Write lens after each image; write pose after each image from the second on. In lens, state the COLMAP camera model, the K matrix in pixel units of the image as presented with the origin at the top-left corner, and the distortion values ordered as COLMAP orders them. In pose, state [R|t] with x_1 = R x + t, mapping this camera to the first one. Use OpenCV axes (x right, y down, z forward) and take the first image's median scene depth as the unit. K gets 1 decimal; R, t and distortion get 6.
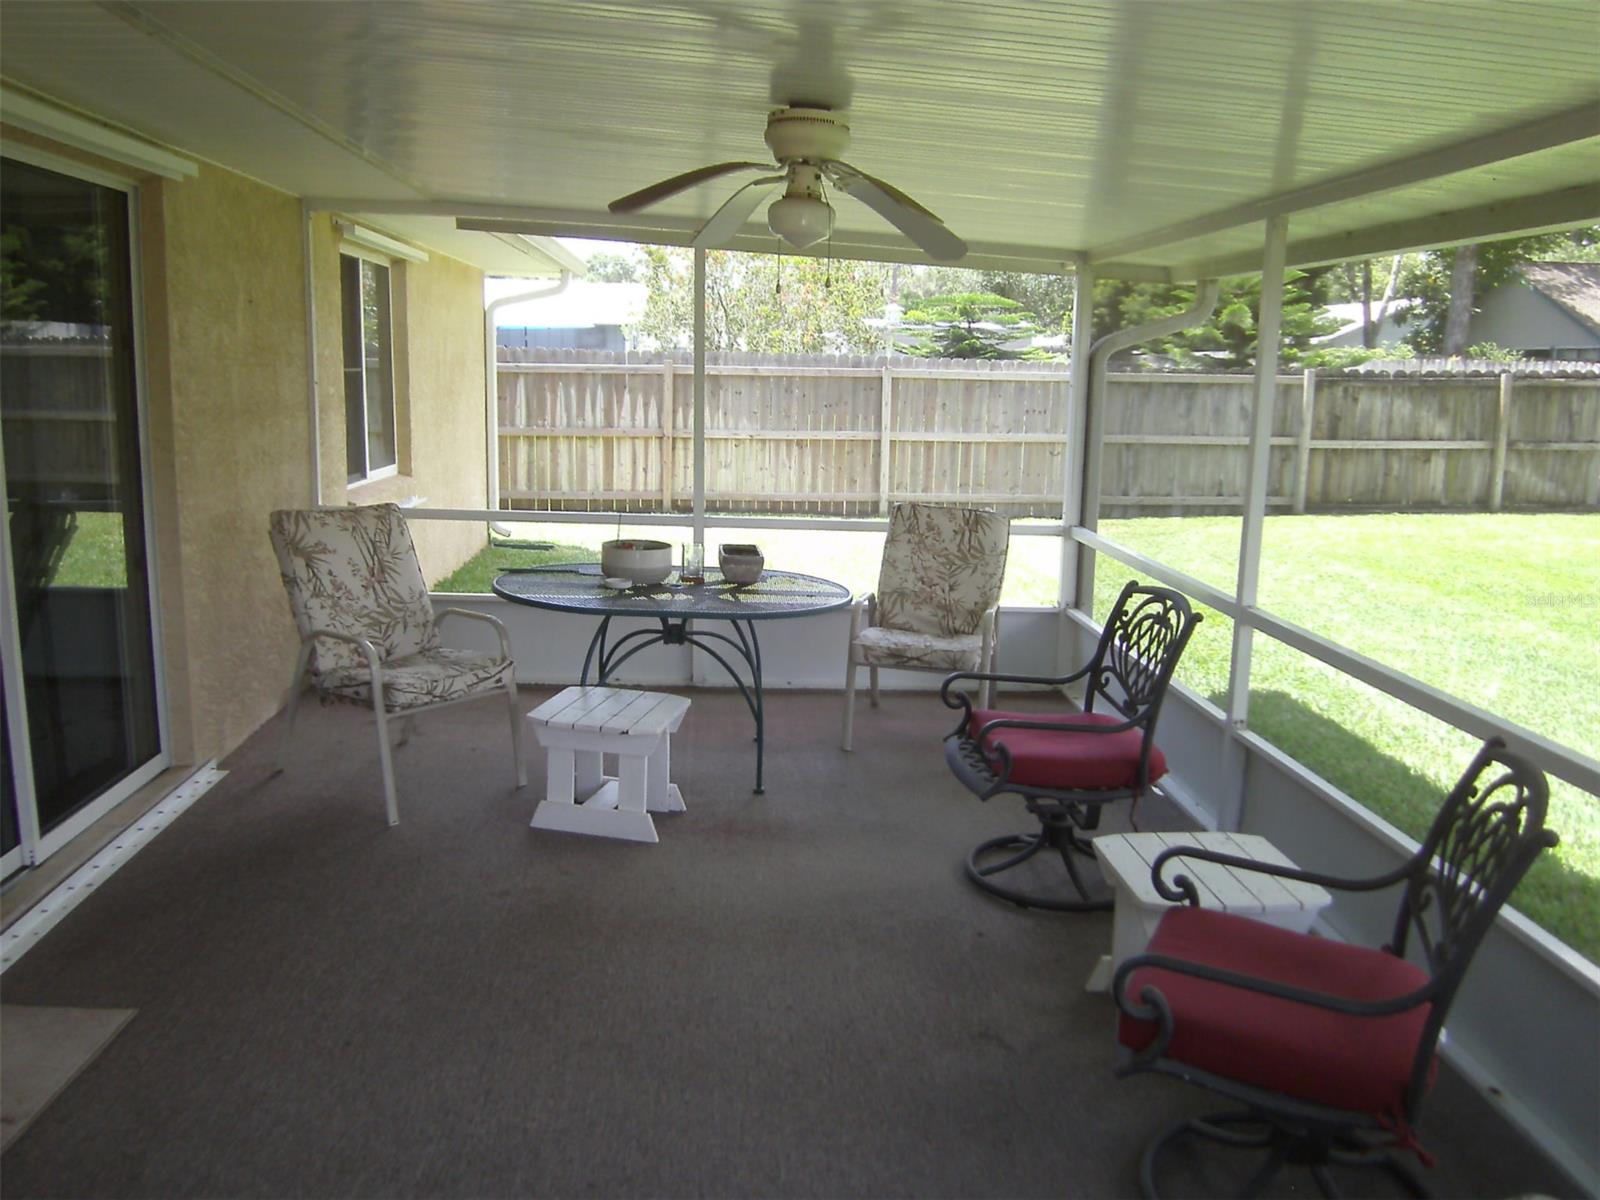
lens RADIAL K [[1229.6, 0, 800.0], [0, 1229.6, 600.0], [0, 0, 1]] dist [-0.054480, 0.000921]
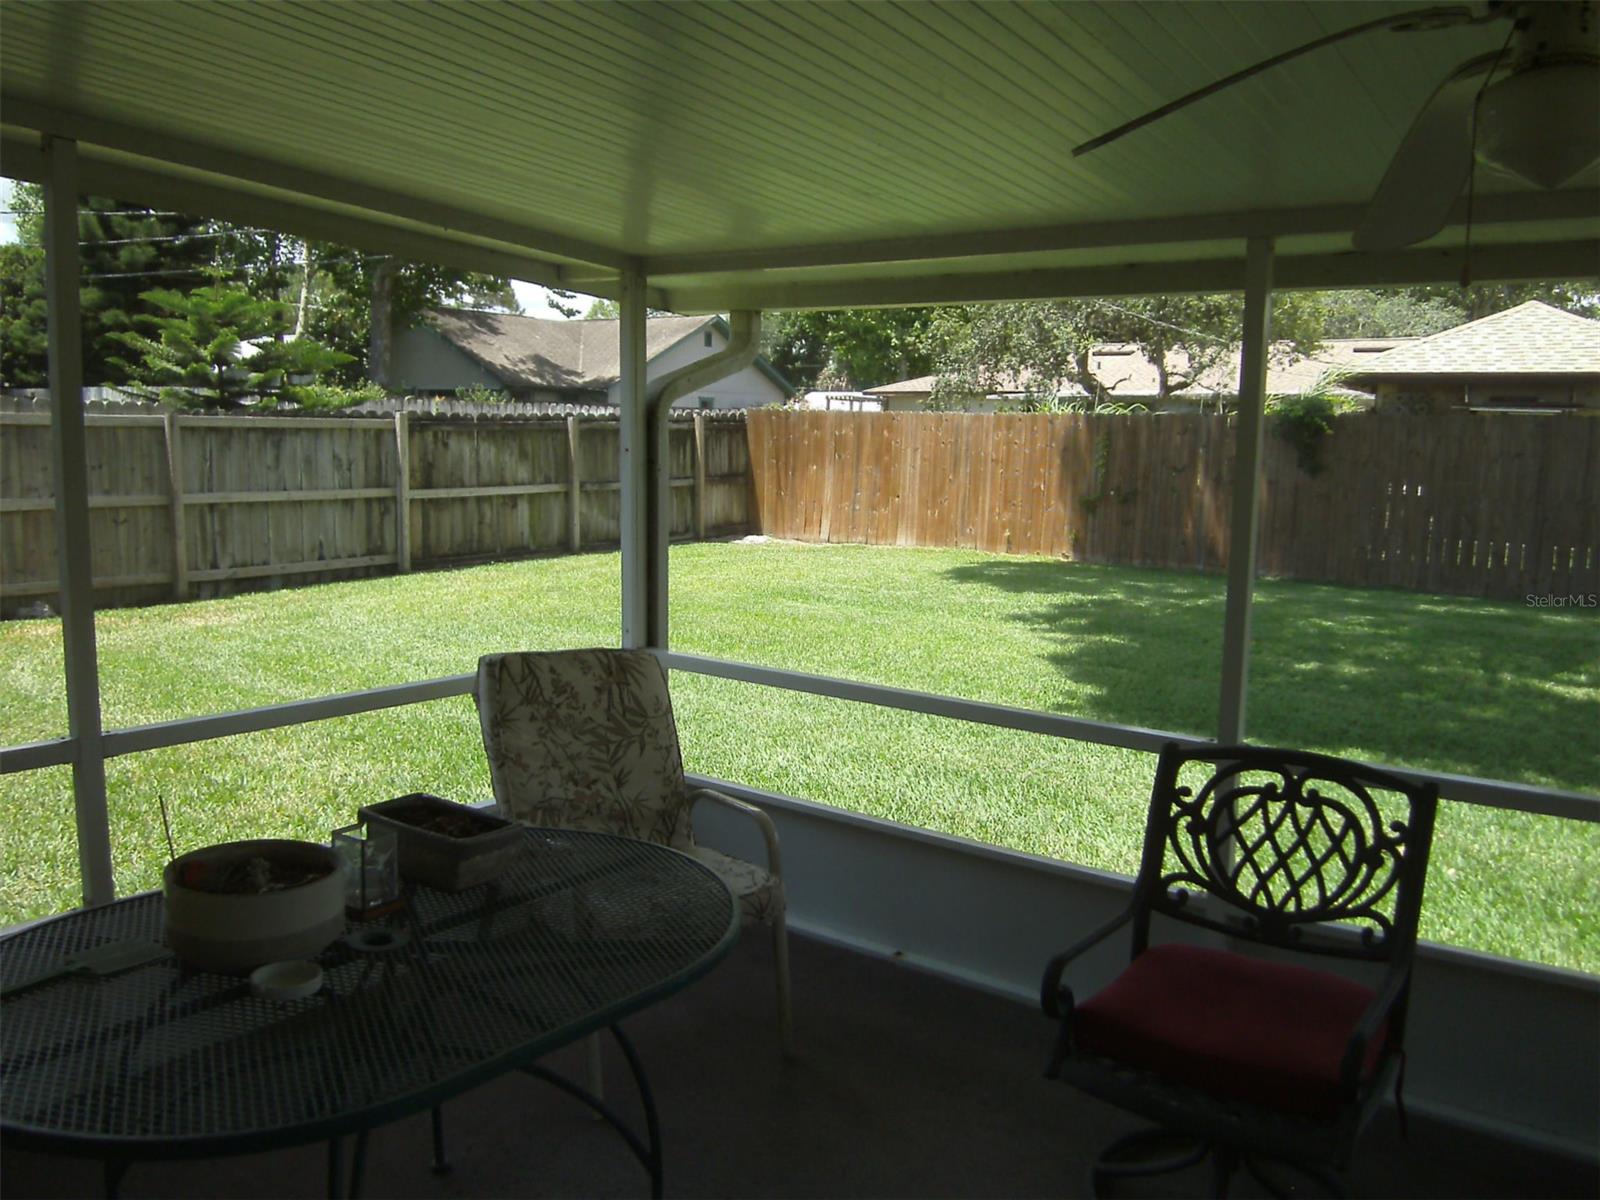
lens RADIAL K [[1229.6, 0, 800.0], [0, 1229.6, 600.0], [0, 0, 1]] dist [-0.054480, 0.000921]
pose [[0.618474, -0.101894, 0.779171, -0.116125], [0.123689, 0.991820, 0.031524, -0.043108], [-0.776009, 0.076878, 0.626019, 0.211971]]
